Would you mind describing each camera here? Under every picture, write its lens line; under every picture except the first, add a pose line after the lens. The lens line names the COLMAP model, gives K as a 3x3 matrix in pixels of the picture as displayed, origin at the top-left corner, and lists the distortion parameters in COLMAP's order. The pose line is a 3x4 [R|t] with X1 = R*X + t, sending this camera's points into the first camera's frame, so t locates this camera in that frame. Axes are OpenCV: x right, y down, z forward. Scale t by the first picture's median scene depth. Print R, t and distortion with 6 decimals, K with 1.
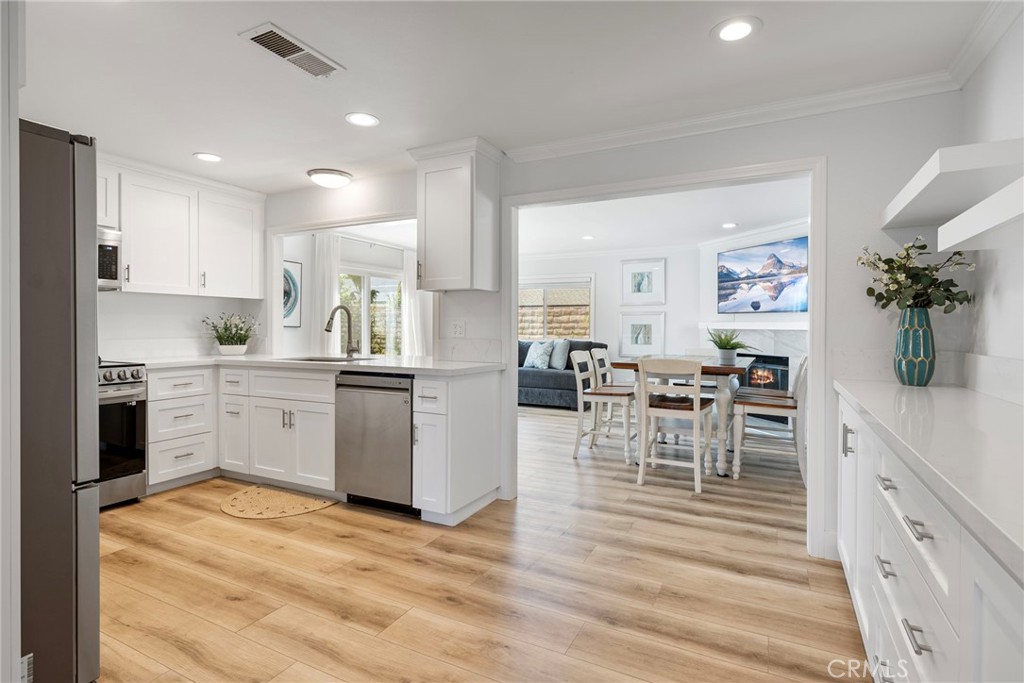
lens RADIAL K [[490.6, 0, 501.8], [0, 490.6, 330.2], [0, 0, 1]] dist [0.014054, -0.001927]
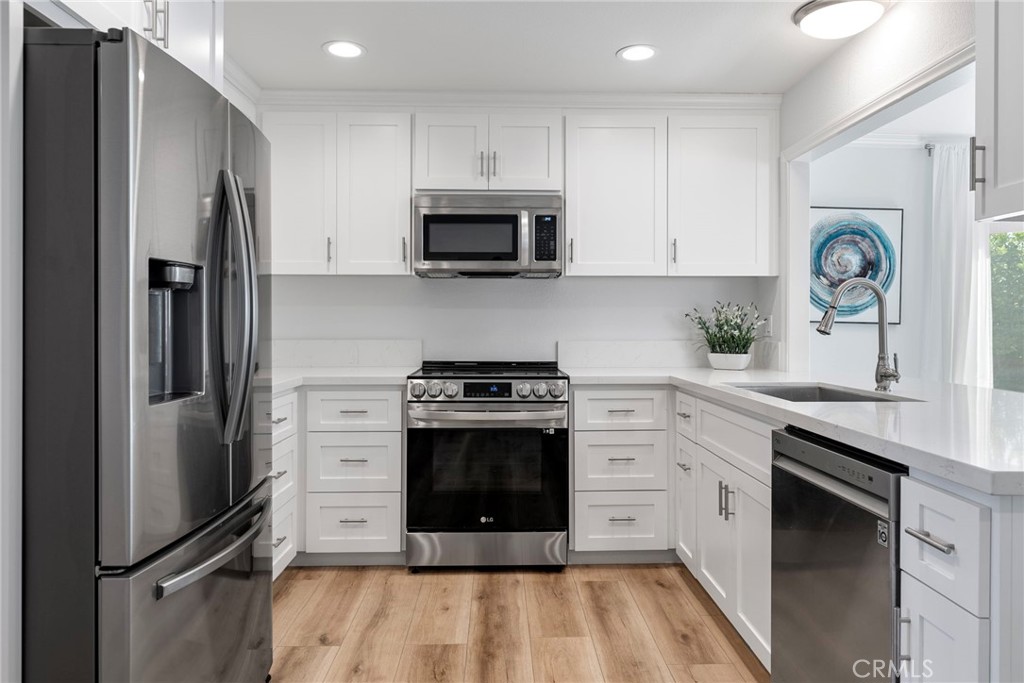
lens RADIAL K [[689.5, 0, 524.3], [0, 689.5, 322.0], [0, 0, 1]] dist [0.023434, -0.006002]
pose [[0.501967, -0.001467, -0.864885, 0.071077], [-0.005516, 0.999973, -0.004897, -0.003404], [0.864869, 0.007228, 0.501945, 0.339402]]
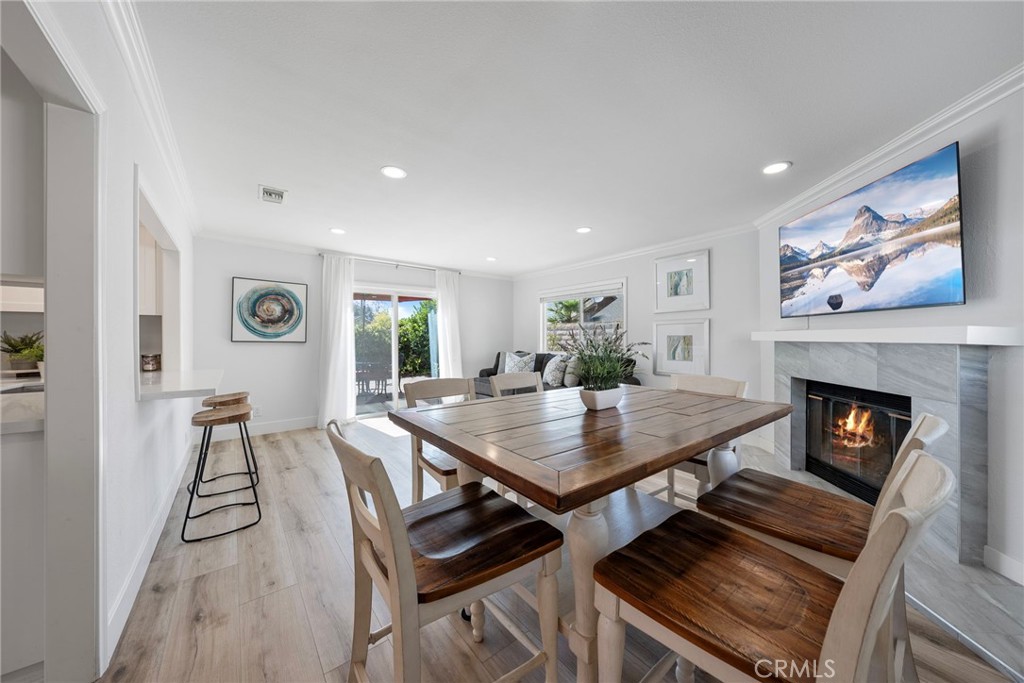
lens RADIAL K [[355.8, 0, 511.7], [0, 355.8, 344.0], [0, 0, 1]] dist [-0.001424, -0.001007]
pose [[0.916903, -0.002403, -0.399104, 0.454073], [0.005220, 0.999969, 0.005973, -0.005886], [0.399077, -0.007560, 0.916886, 0.623143]]
